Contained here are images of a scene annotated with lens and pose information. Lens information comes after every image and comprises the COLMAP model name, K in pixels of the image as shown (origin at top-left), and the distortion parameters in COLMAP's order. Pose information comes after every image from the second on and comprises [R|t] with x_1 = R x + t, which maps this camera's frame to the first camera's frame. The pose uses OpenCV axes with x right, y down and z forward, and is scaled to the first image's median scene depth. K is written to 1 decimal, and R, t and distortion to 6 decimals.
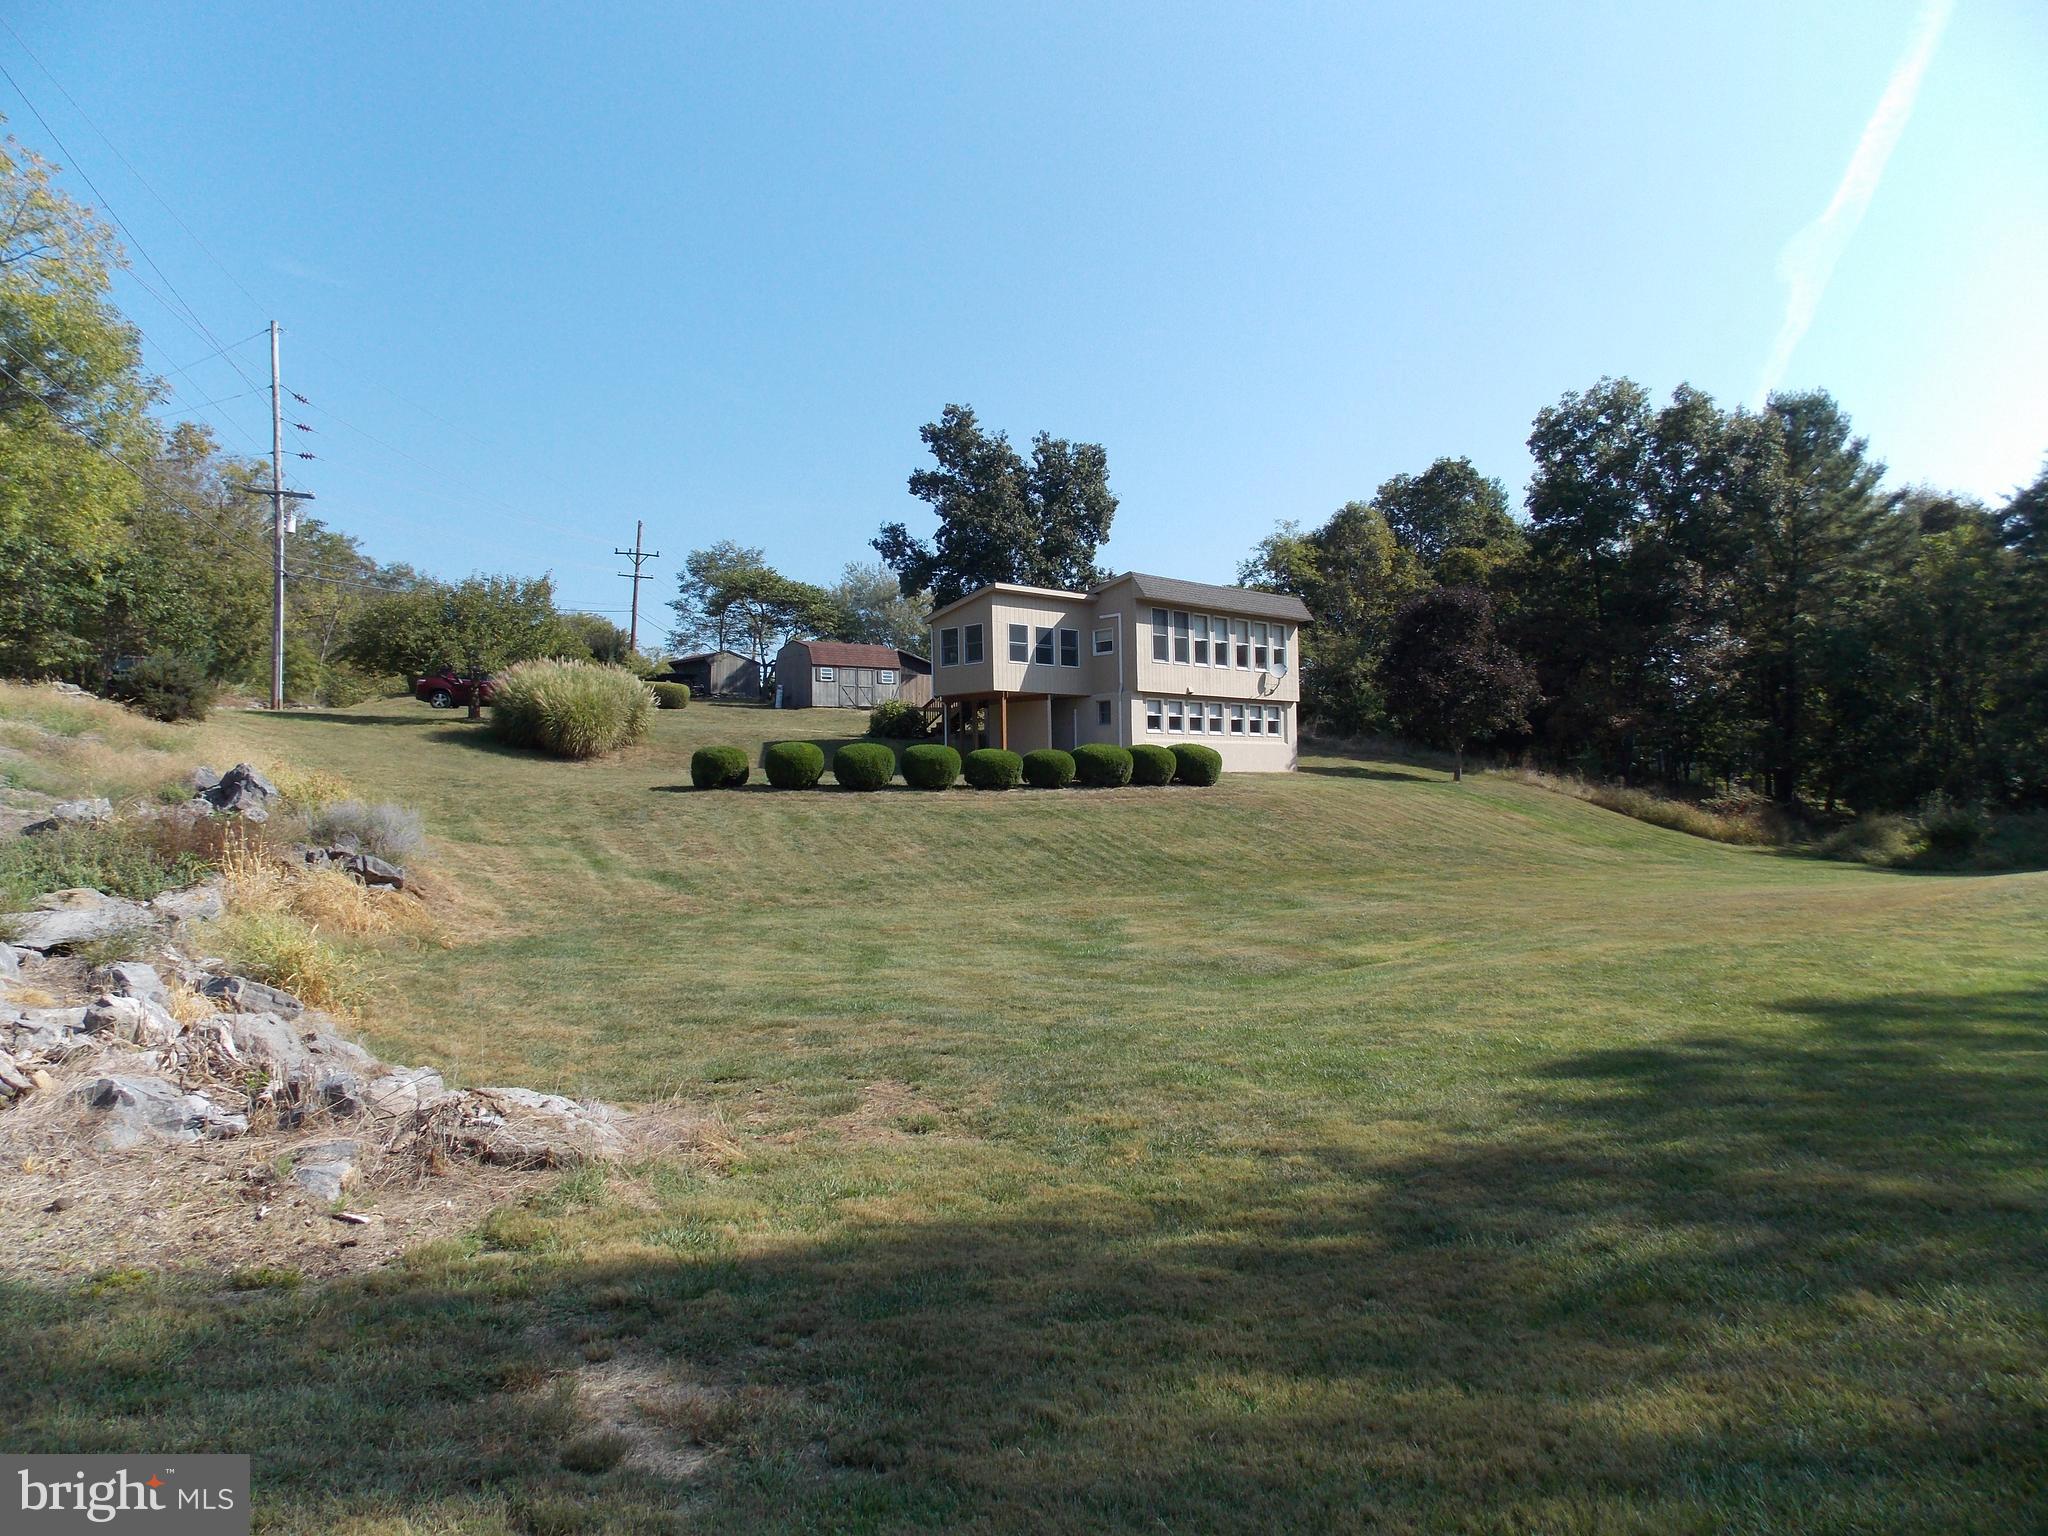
lens RADIAL K [[1354.8, 0, 1024.0], [0, 1354.8, 768.0], [0, 0, 1]] dist [0.030799, -0.000787]
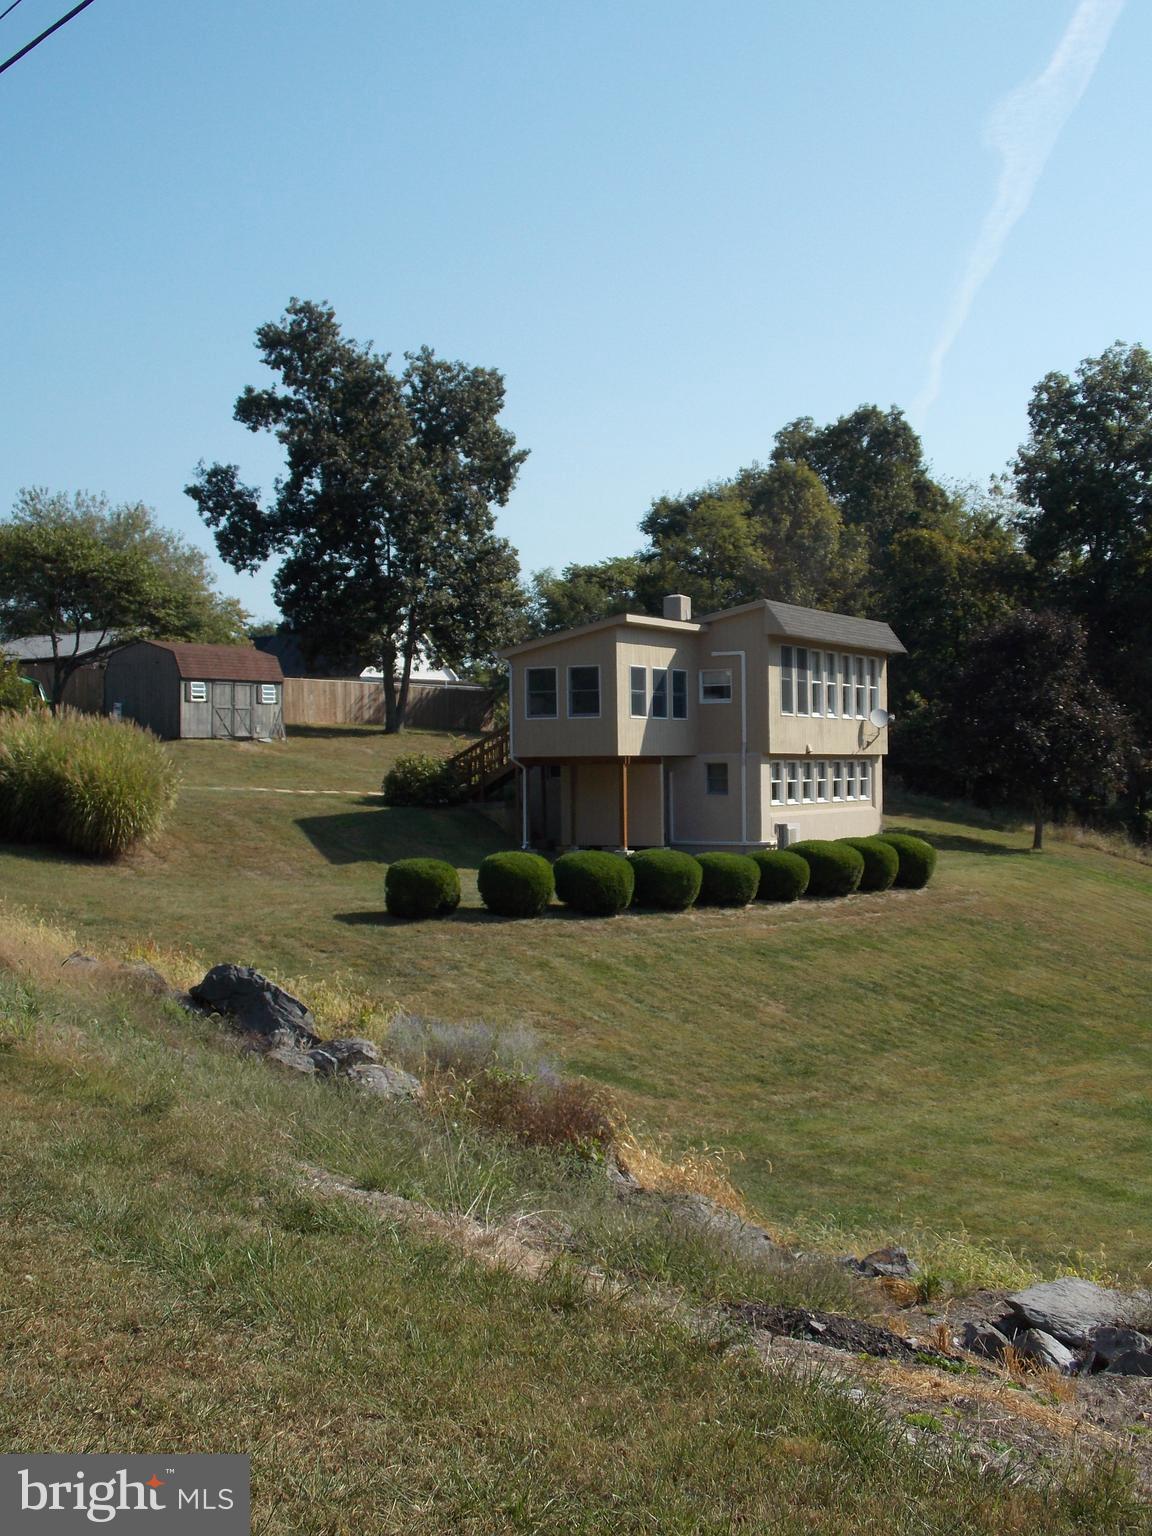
lens RADIAL K [[1943.9, 0, 576.0], [0, 1943.9, 768.0], [0, 0, 1]] dist [-0.013938, -0.013839]
pose [[0.951279, 0.007301, 0.308244, -0.343702], [-0.012524, 0.999810, 0.014969, -0.060195], [-0.308076, -0.018101, 0.951189, -0.022990]]
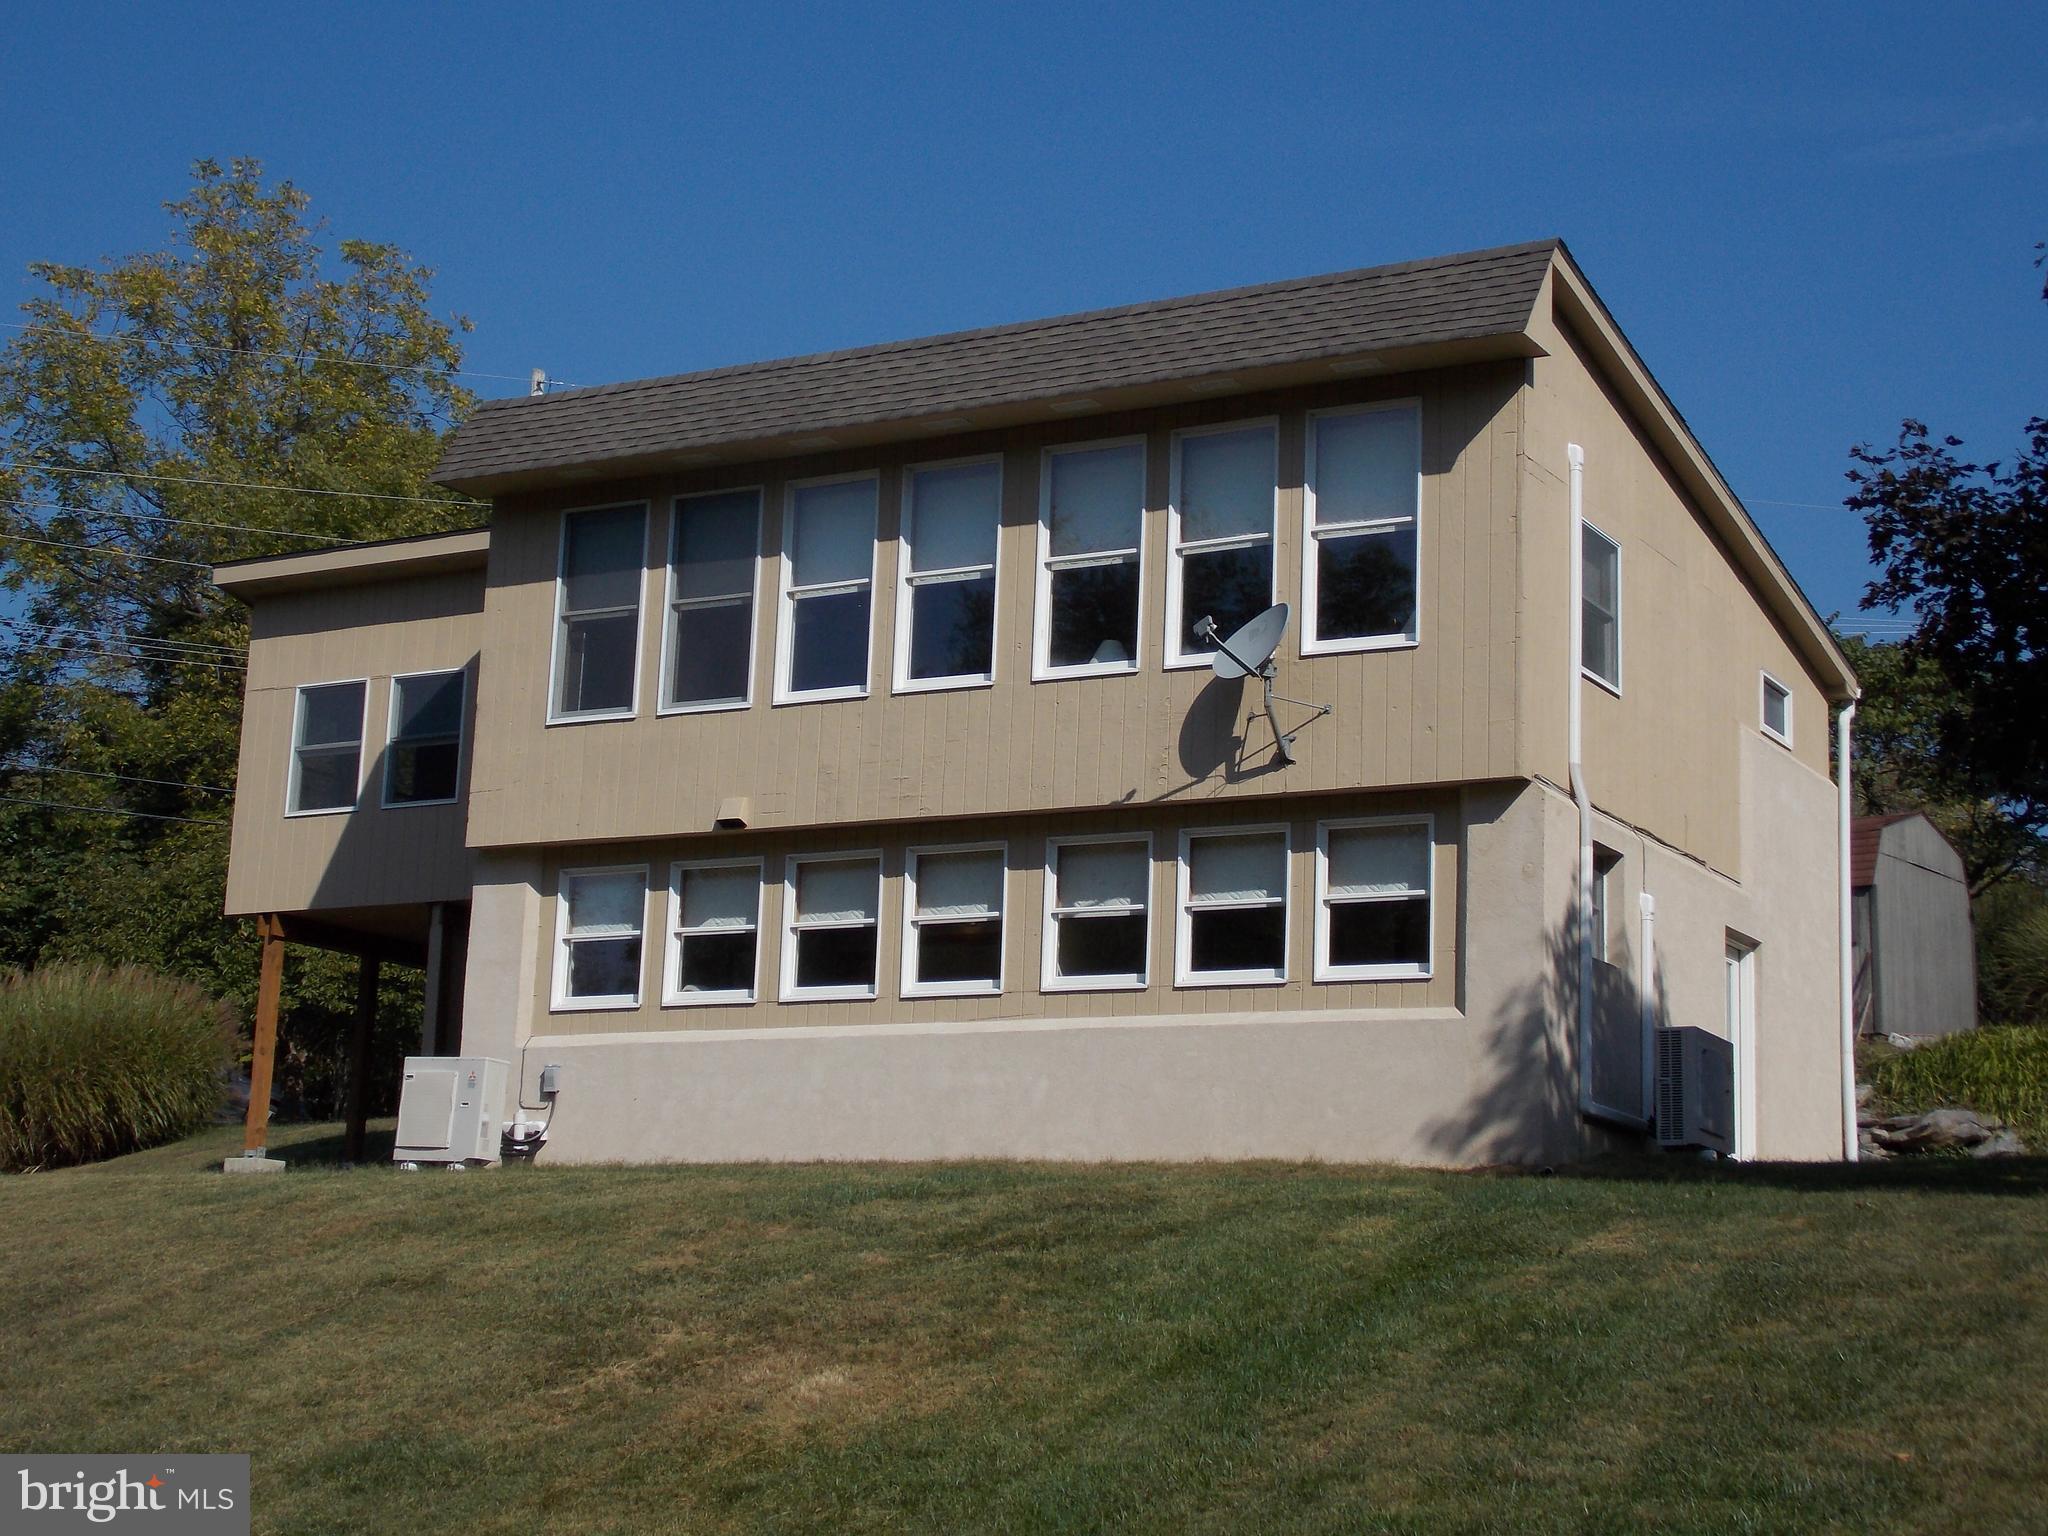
lens RADIAL K [[3083.5, 0, 1024.0], [0, 3083.5, 768.0], [0, 0, 1]] dist [0.095483, -0.000491]
pose [[0.281279, -0.161539, -0.945932, 0.625995], [-0.016759, 0.984753, -0.173152, 0.025298], [0.959480, 0.064556, 0.274283, 0.885890]]
